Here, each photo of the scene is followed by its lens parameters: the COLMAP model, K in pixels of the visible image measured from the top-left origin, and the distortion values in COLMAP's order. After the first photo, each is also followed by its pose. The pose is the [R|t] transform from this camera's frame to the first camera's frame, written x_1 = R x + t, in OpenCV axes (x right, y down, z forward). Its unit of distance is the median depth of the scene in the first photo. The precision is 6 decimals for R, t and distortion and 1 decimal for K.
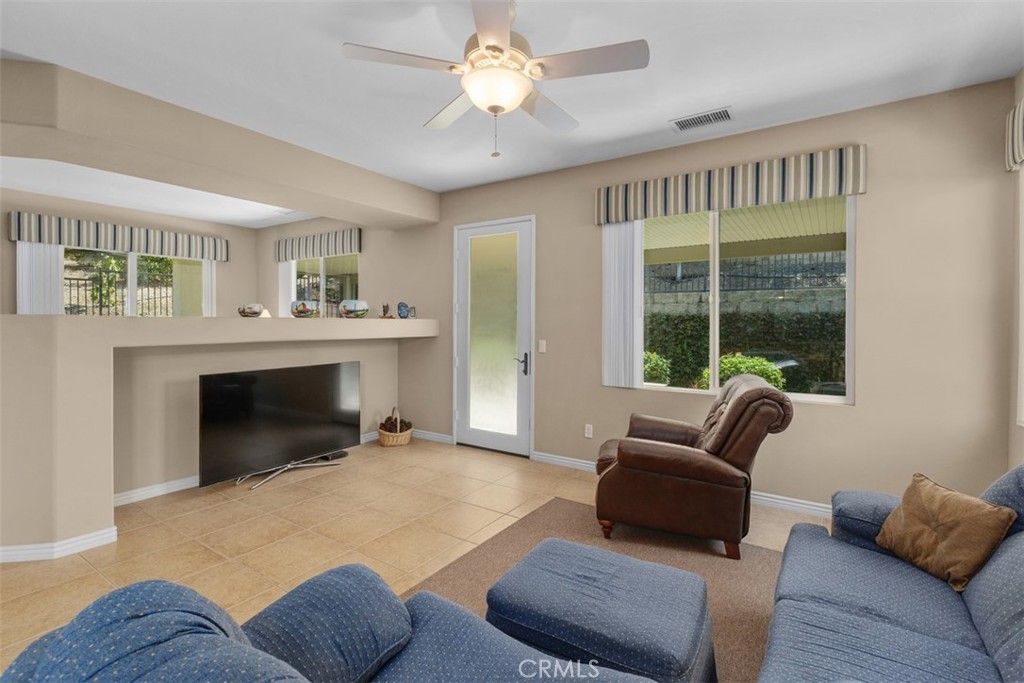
lens RADIAL K [[473.6, 0, 510.8], [0, 473.6, 324.4], [0, 0, 1]] dist [0.014424, -0.001500]
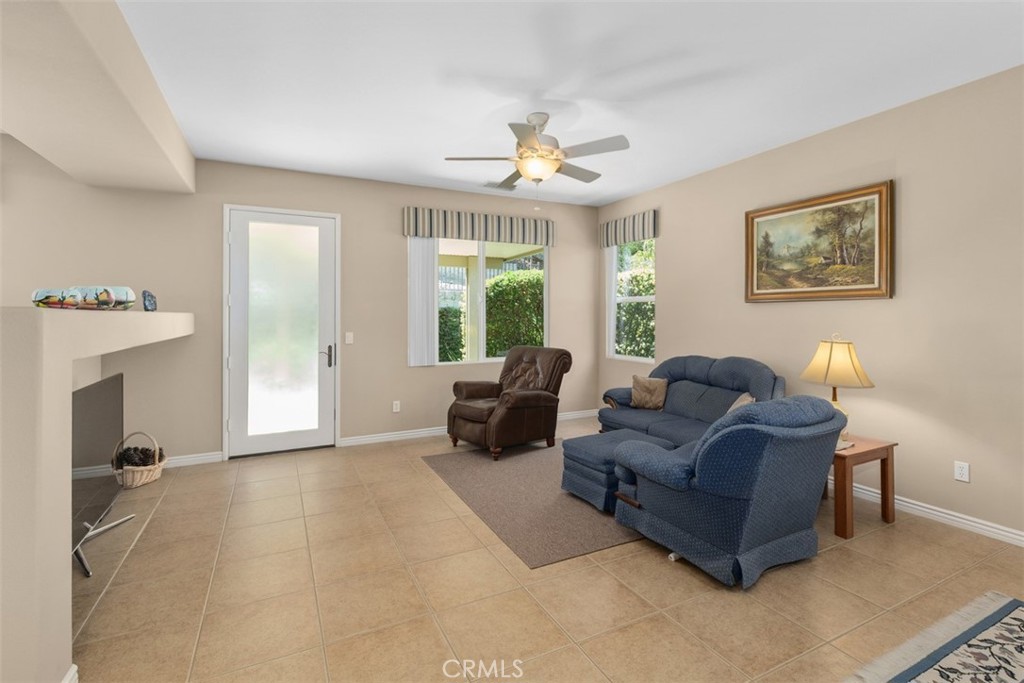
lens RADIAL K [[473.6, 0, 512.7], [0, 473.6, 313.7], [0, 0, 1]] dist [0.014424, -0.001500]
pose [[0.495827, -0.003224, 0.868415, -0.742721], [0.011042, 0.999936, -0.002592, -0.001911], [-0.868351, 0.010874, 0.495831, 0.155948]]
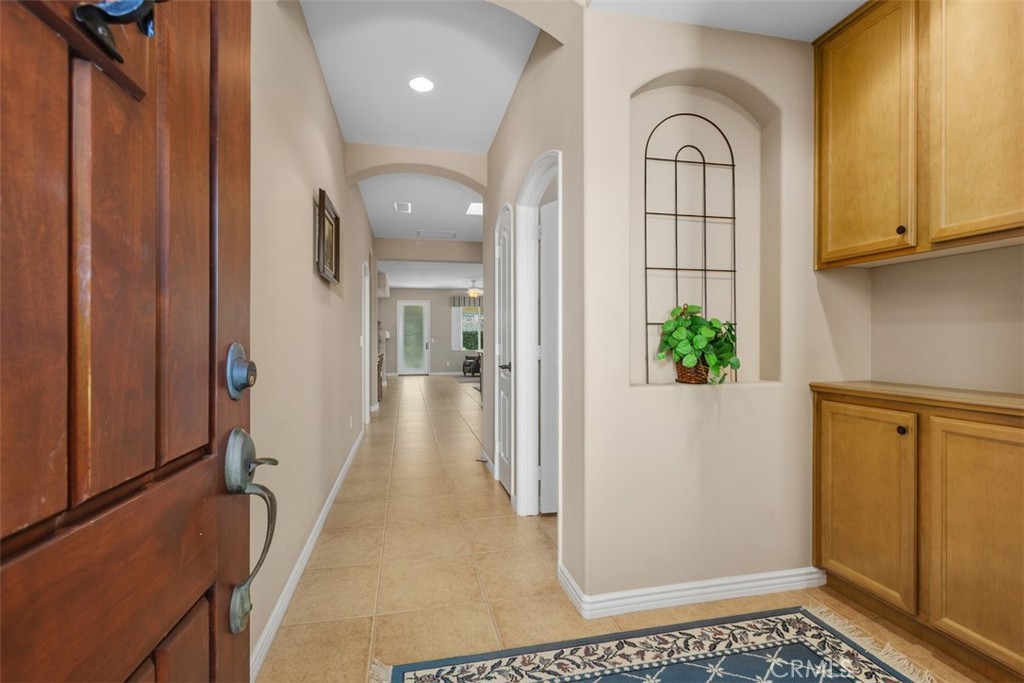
lens RADIAL K [[473.6, 0, 512.5], [0, 473.6, 341.5], [0, 0, 1]] dist [0.014424, -0.001500]
pose [[0.695121, -0.005583, 0.718871, -2.087185], [0.013140, 0.999901, -0.004940, 0.084220], [-0.718773, 0.012880, 0.695125, -1.845824]]
